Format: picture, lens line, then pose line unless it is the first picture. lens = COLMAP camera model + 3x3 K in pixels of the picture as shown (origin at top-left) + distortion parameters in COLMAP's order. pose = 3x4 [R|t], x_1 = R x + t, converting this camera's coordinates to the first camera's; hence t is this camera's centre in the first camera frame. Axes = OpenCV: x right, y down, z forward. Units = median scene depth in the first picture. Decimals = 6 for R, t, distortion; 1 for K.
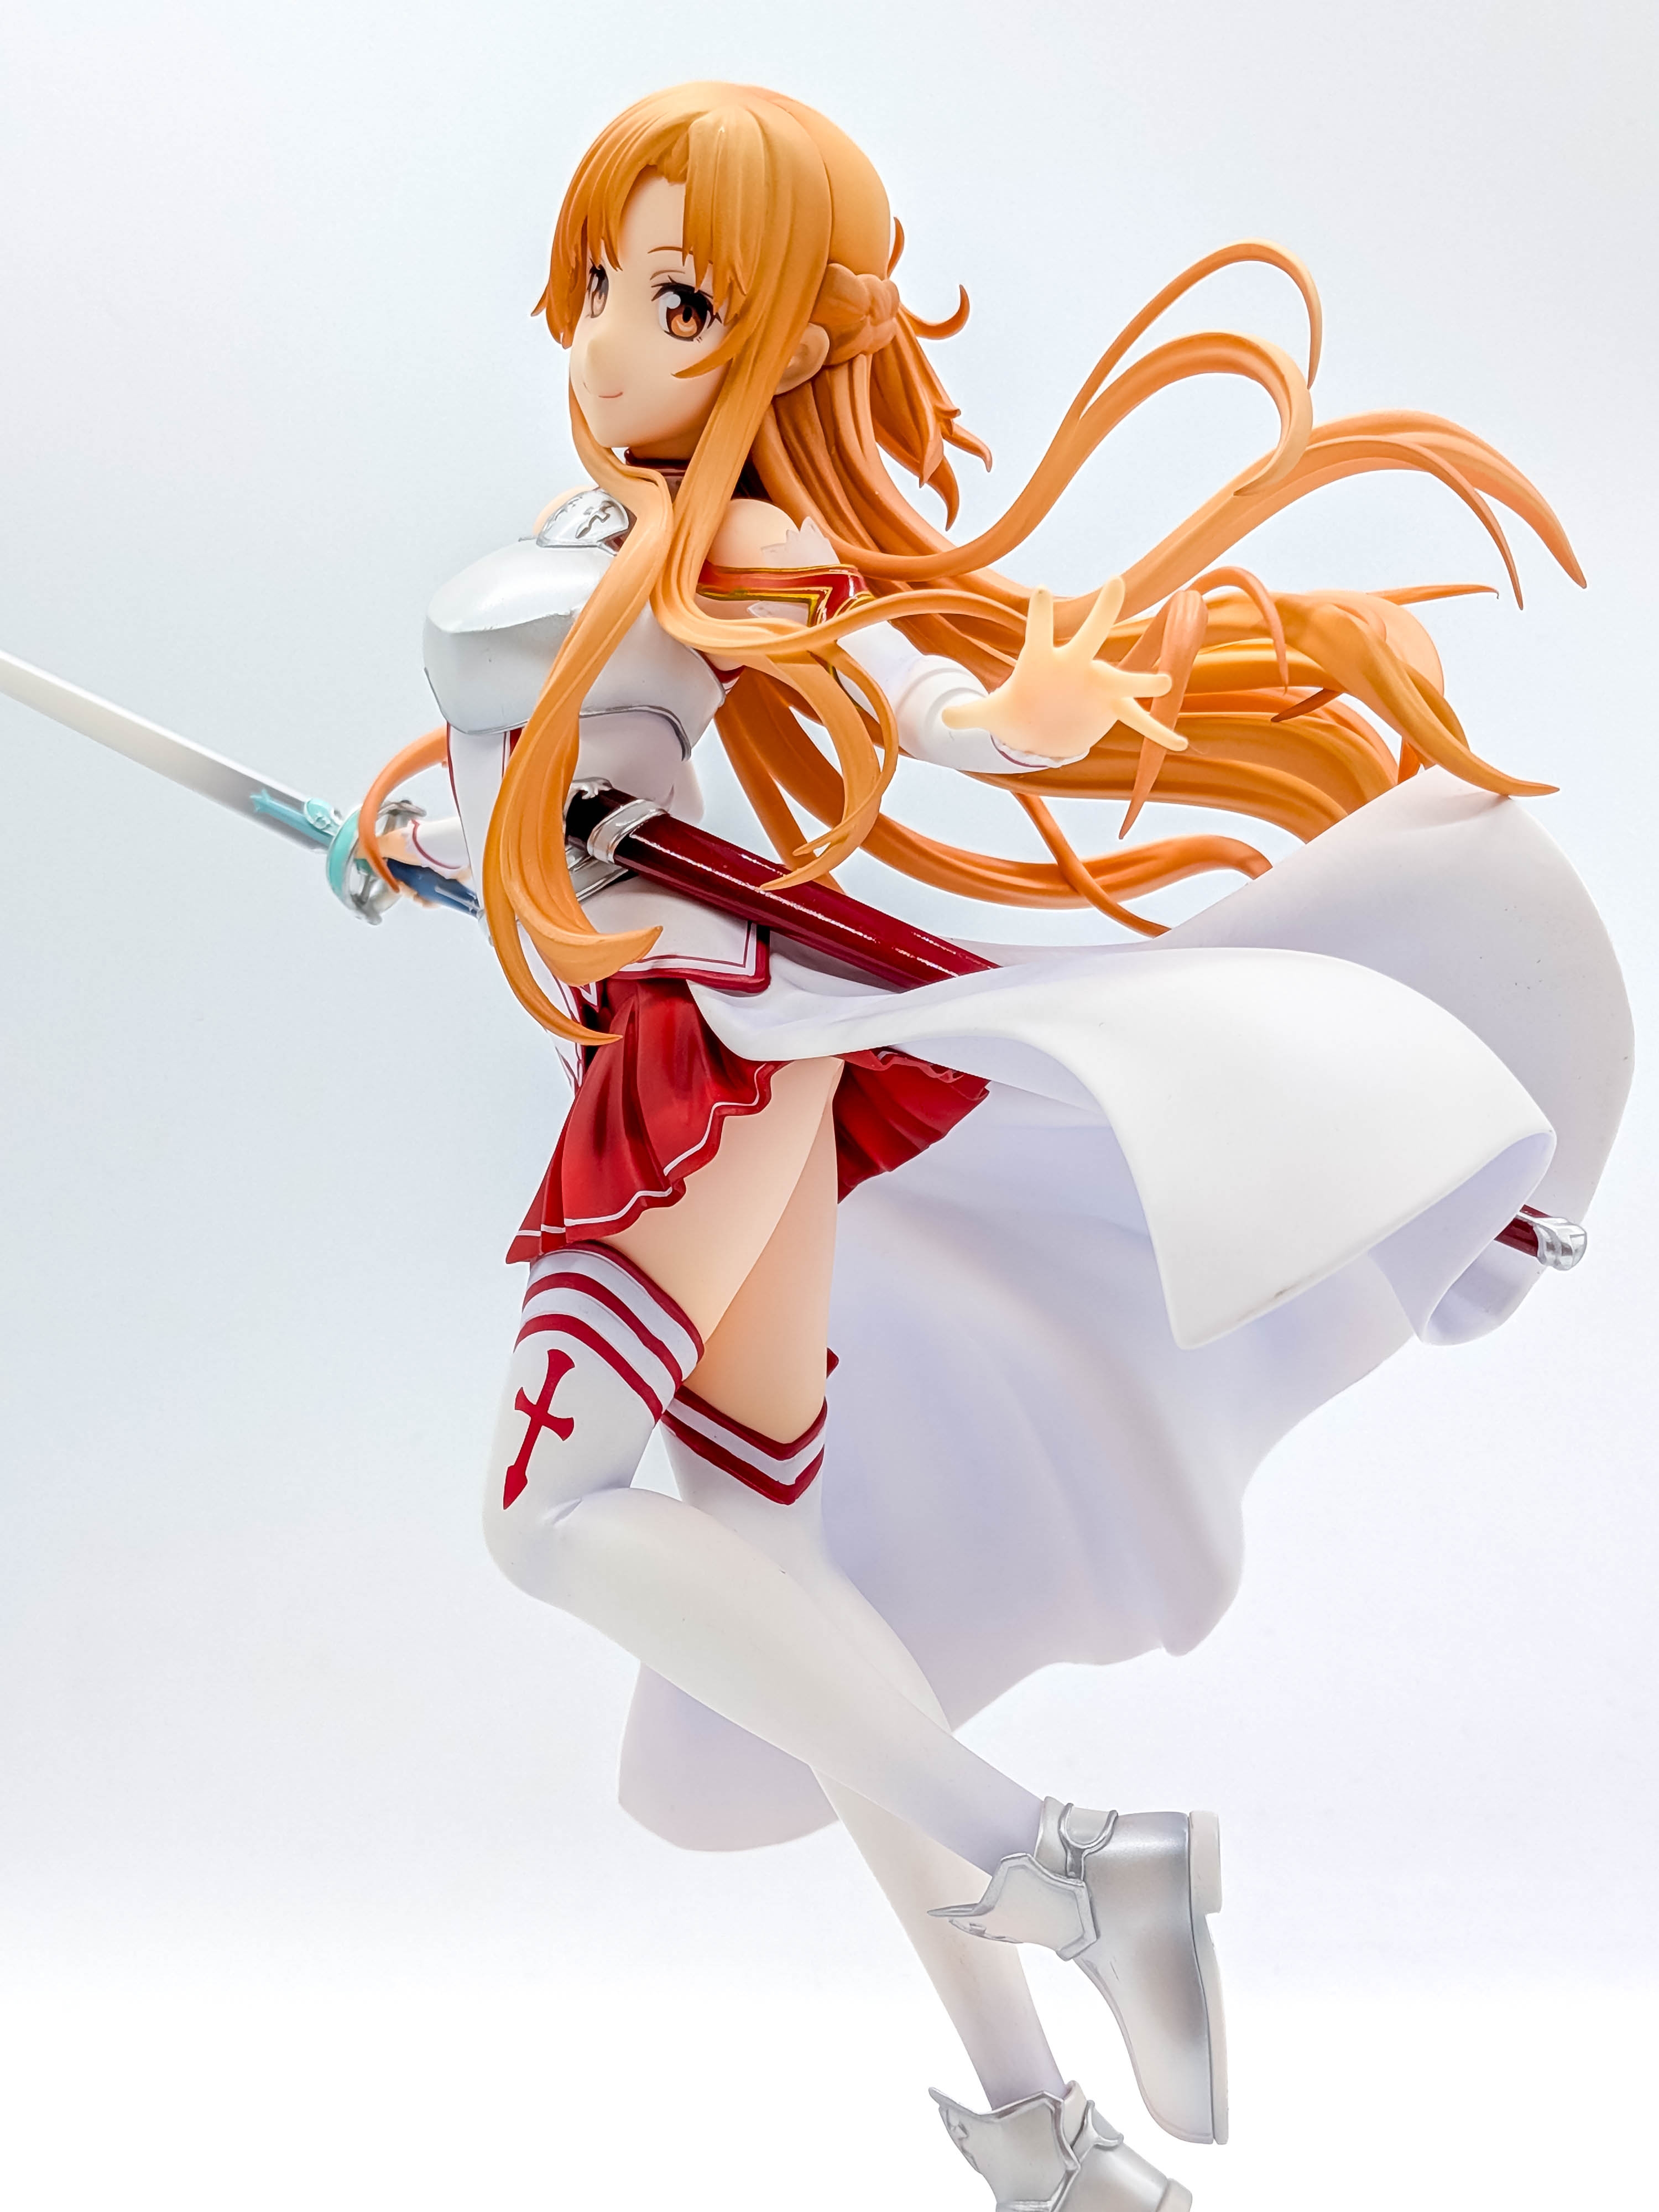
lens RADIAL K [[3317.4, 0, 878.2], [0, 3317.4, 1123.4], [0, 0, 1]] dist [0.073517, 0.000000]
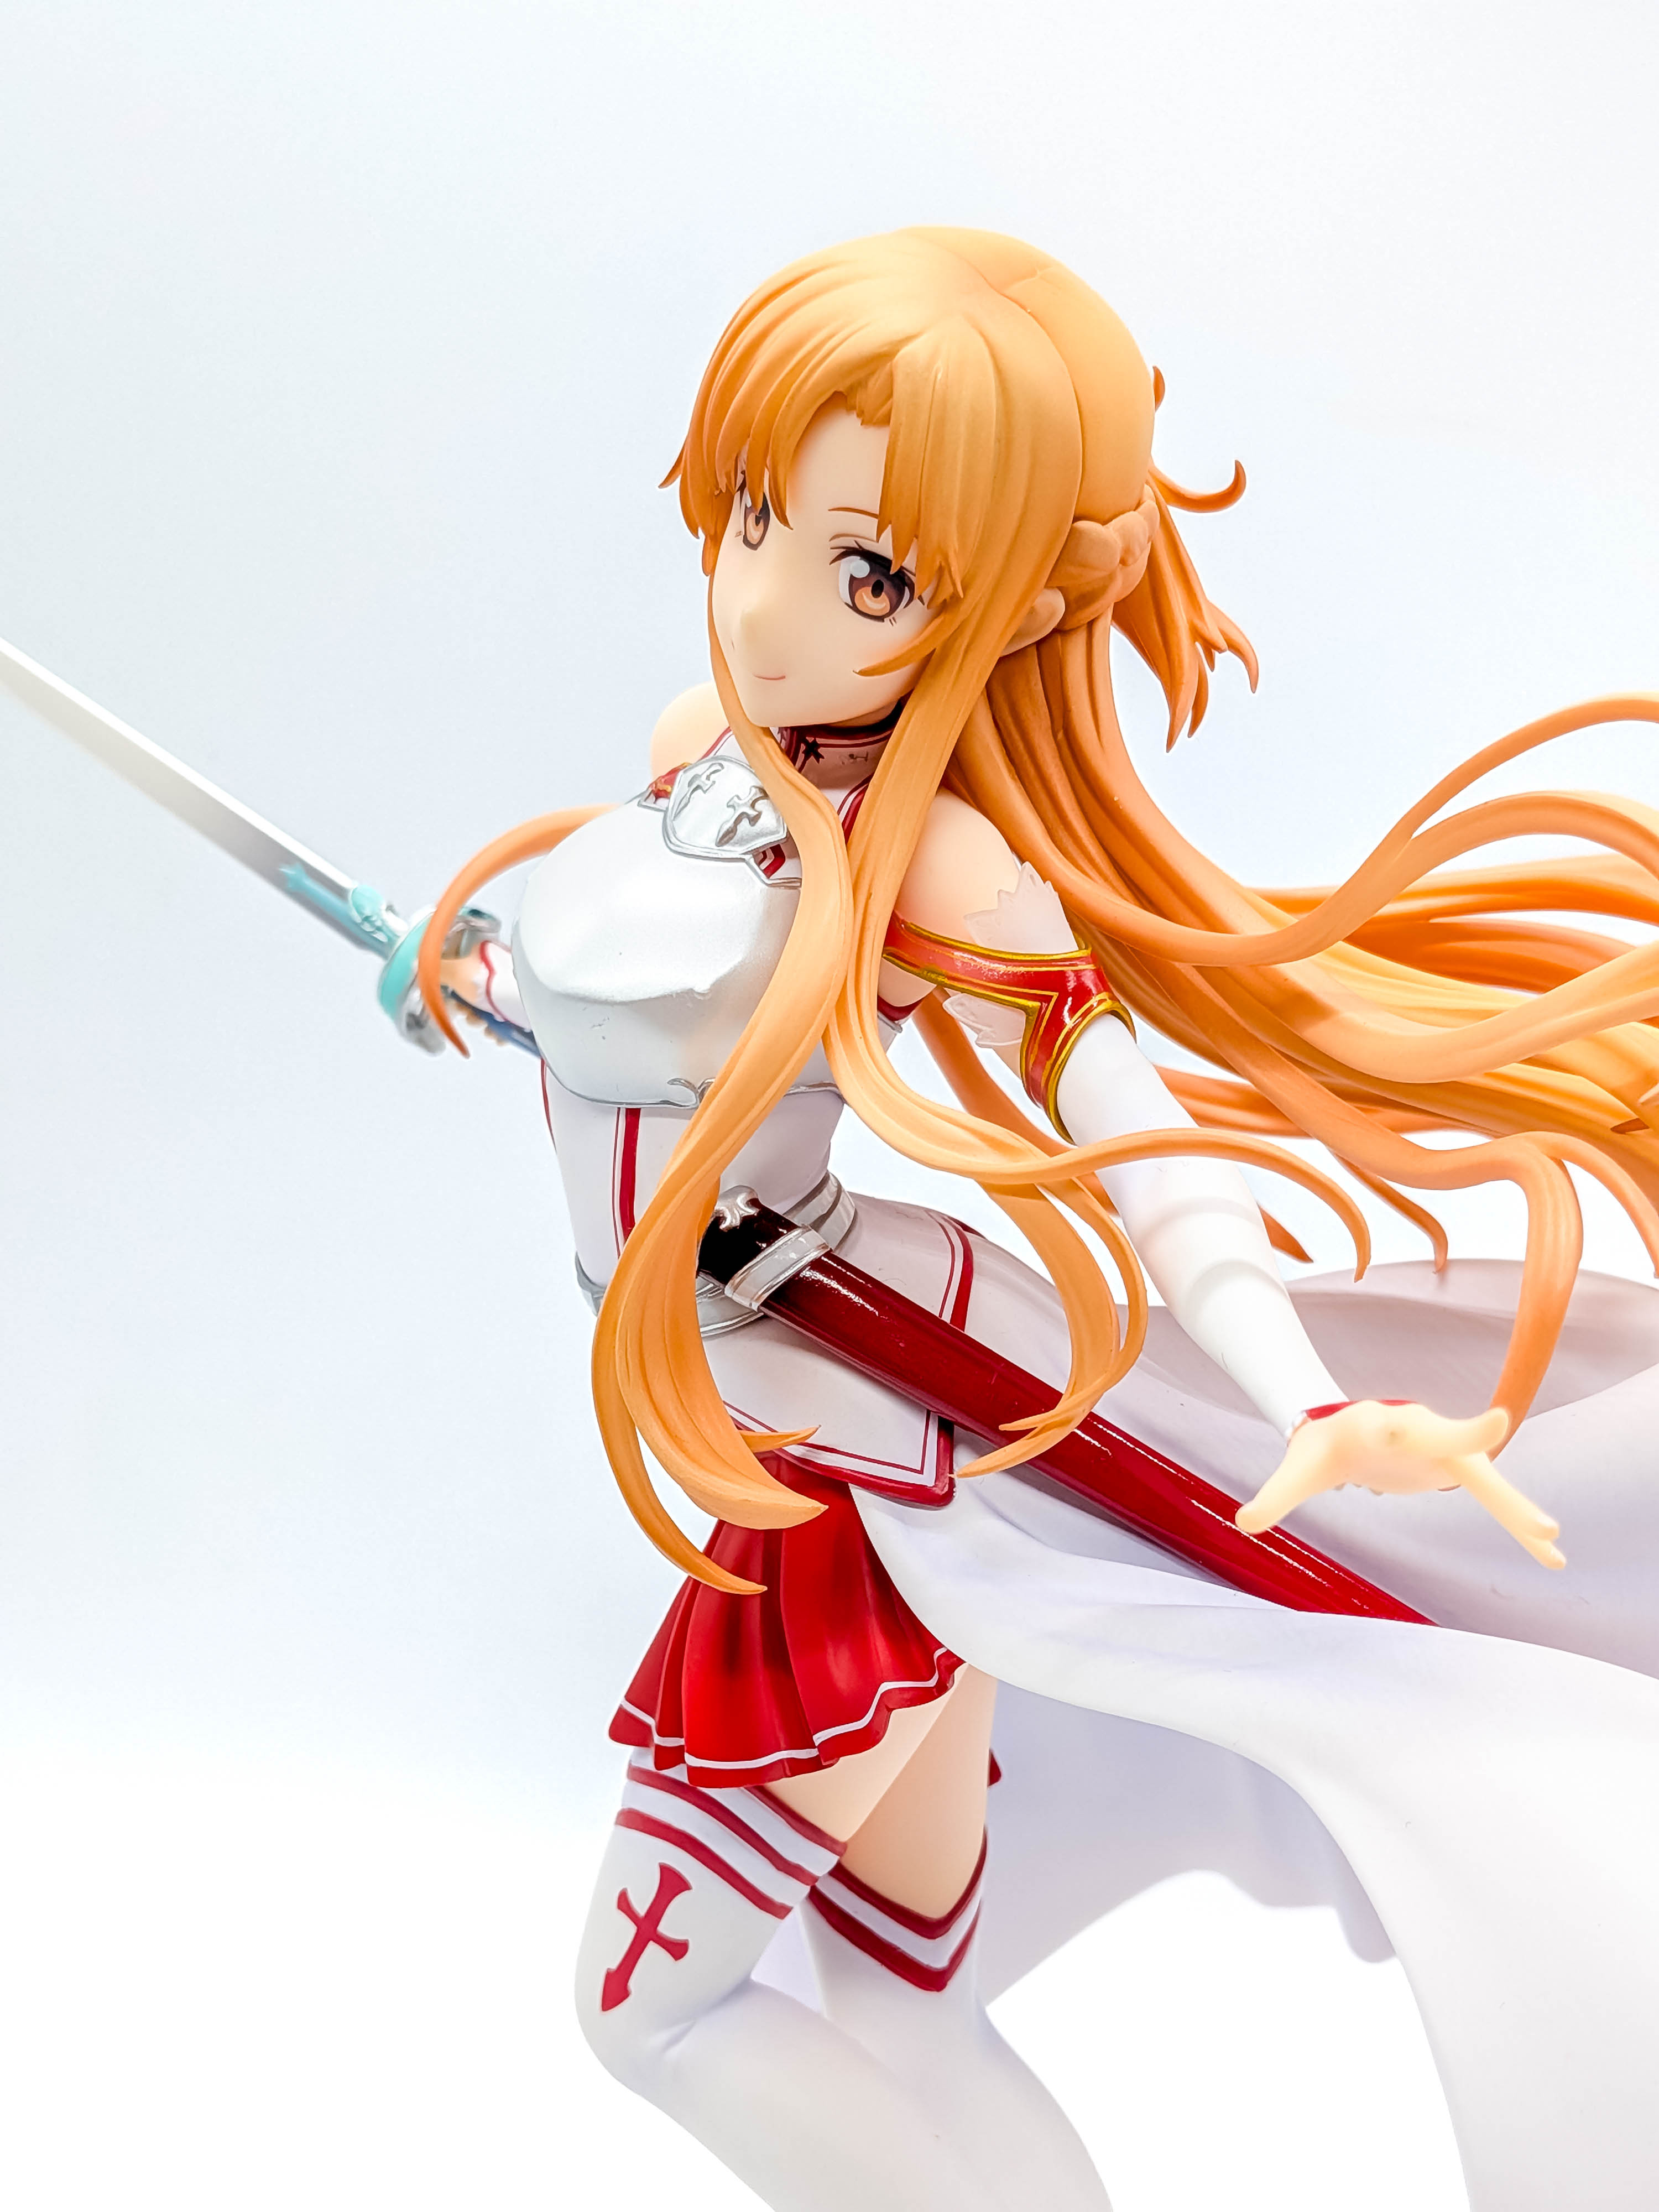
lens RADIAL K [[3317.4, 0, 925.2], [0, 3317.4, 1060.7], [0, 0, 1]] dist [0.073517, 0.000000]
pose [[0.999039, 0.040657, 0.016397, -0.055173], [-0.043659, 0.956590, 0.288147, -0.358823], [-0.003970, -0.288586, 0.957446, 0.268416]]
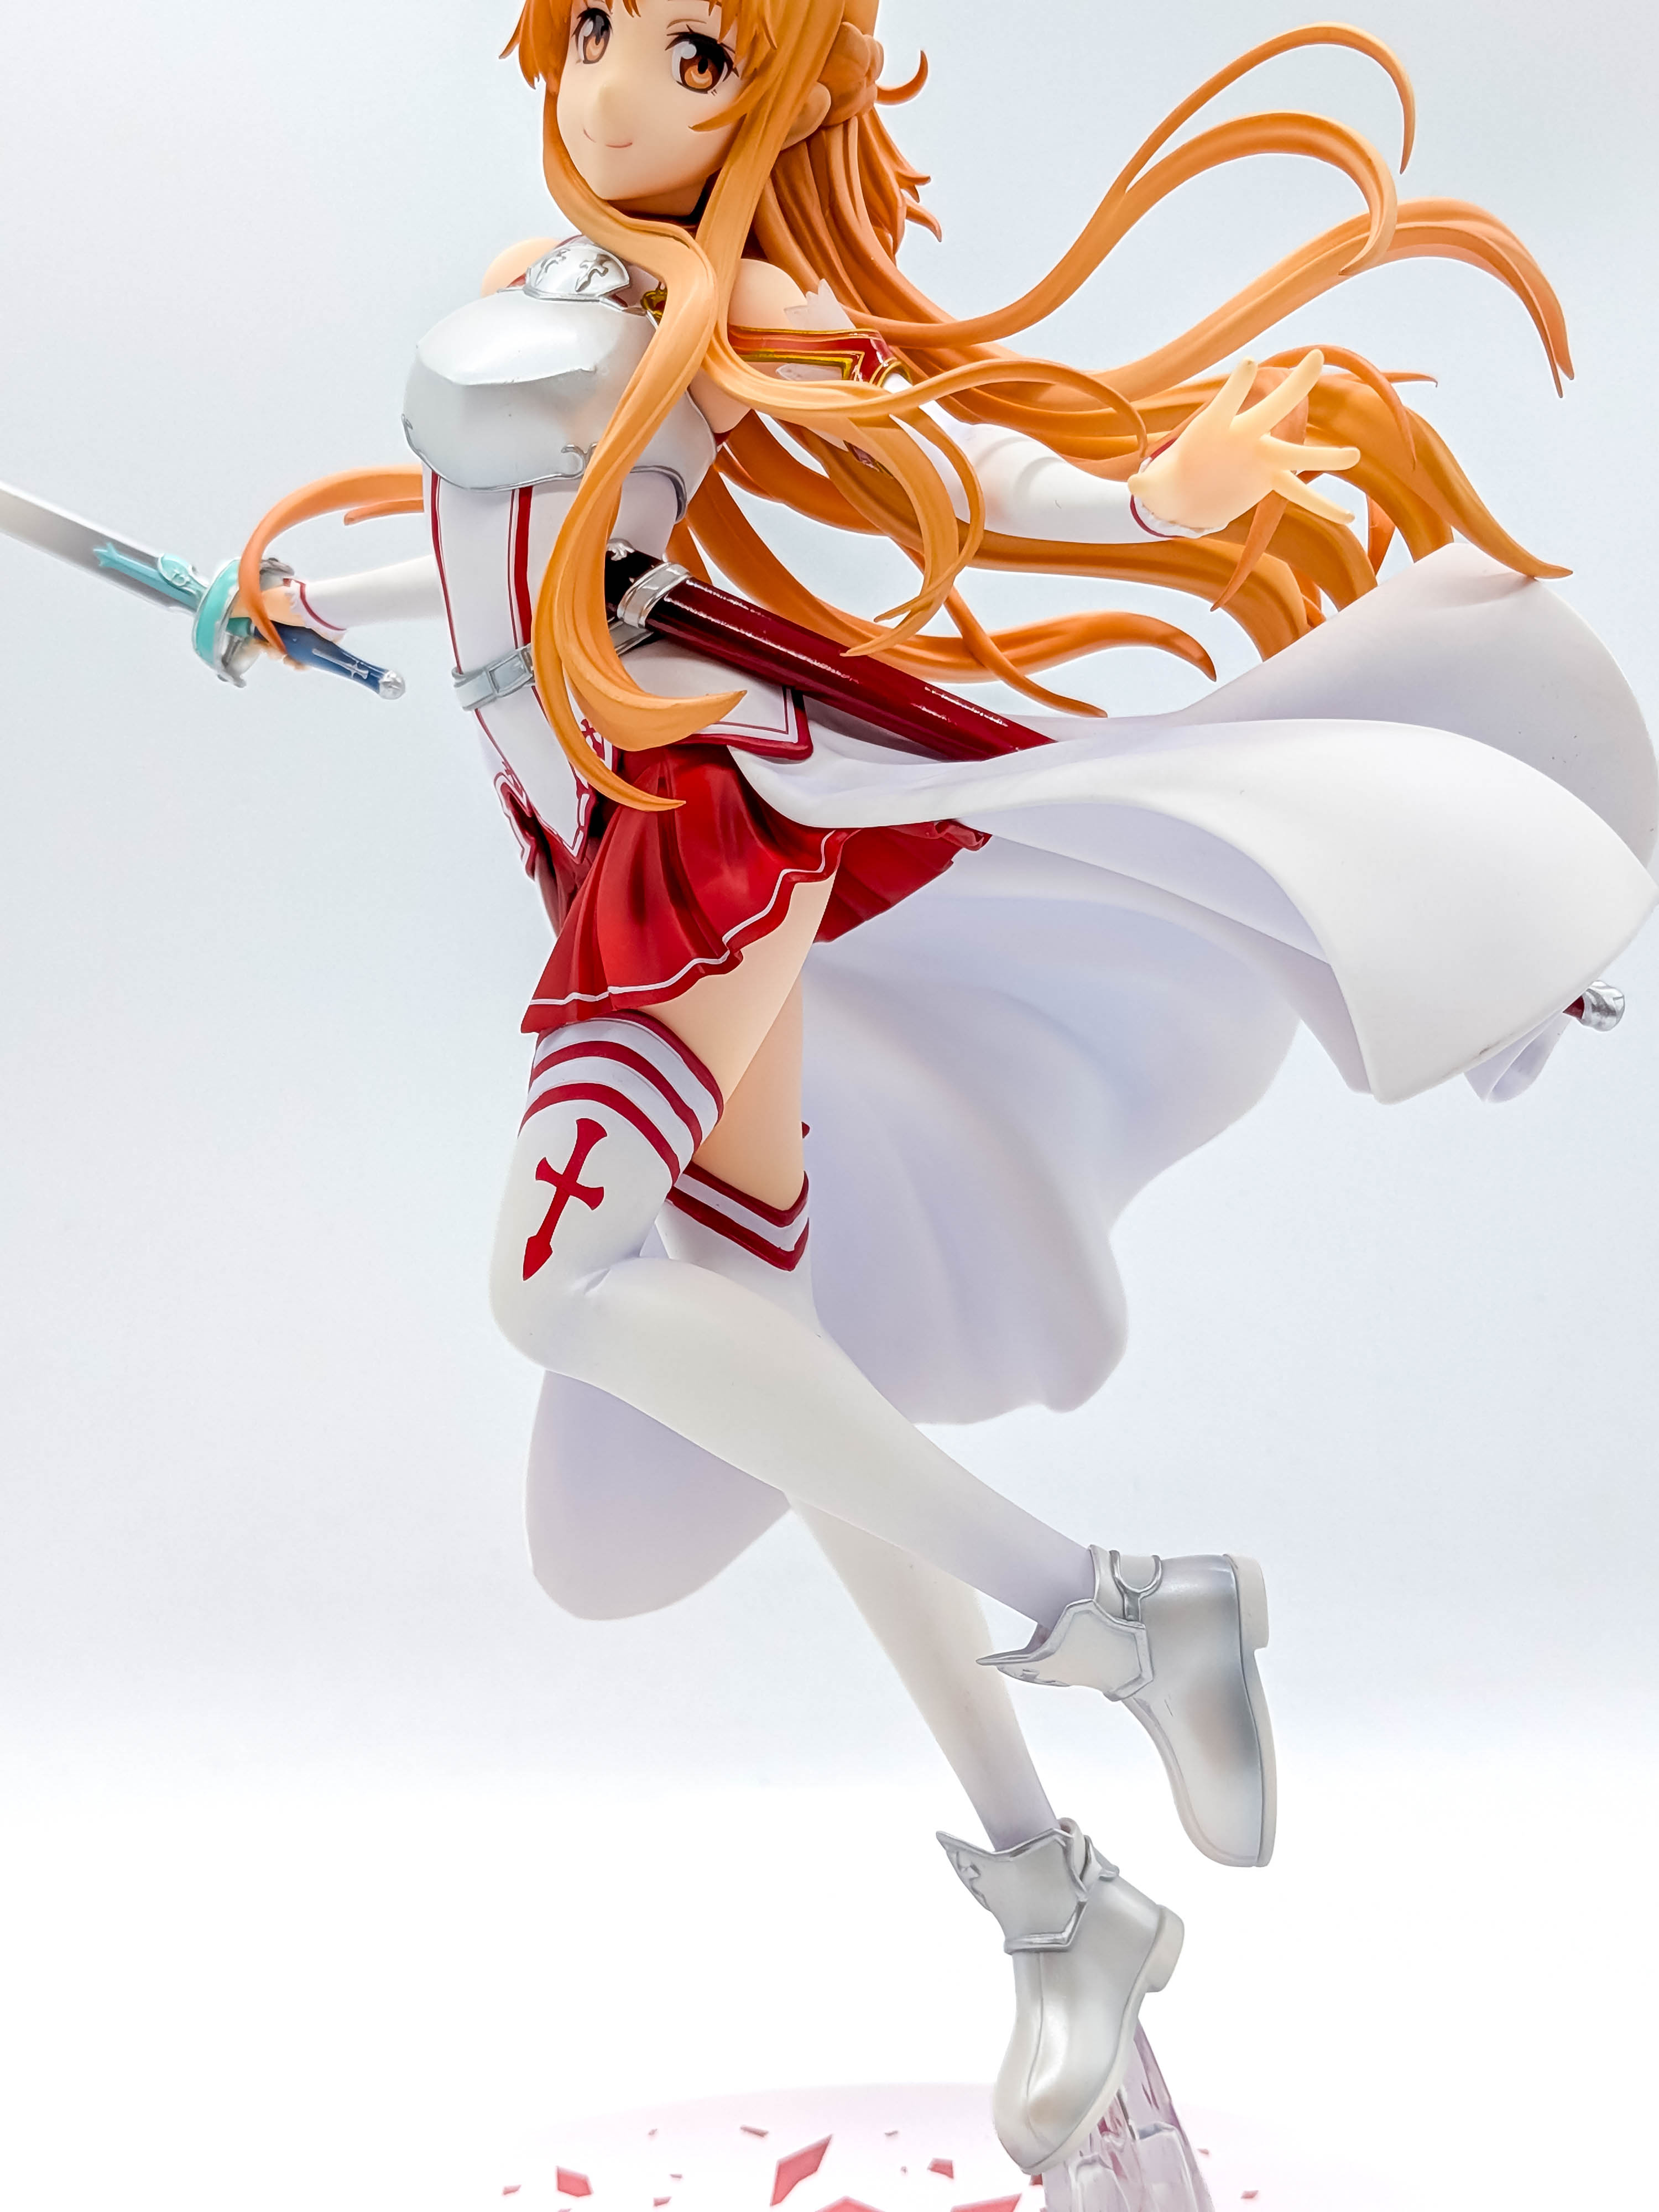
lens RADIAL K [[3317.4, 0, 743.6], [0, 3317.4, 1063.6], [0, 0, 1]] dist [0.073517, 0.000000]
pose [[0.976713, -0.007538, 0.214419, -0.261604], [-0.002199, 0.998978, 0.045139, 0.006772], [-0.214541, -0.044559, 0.975698, 0.024015]]
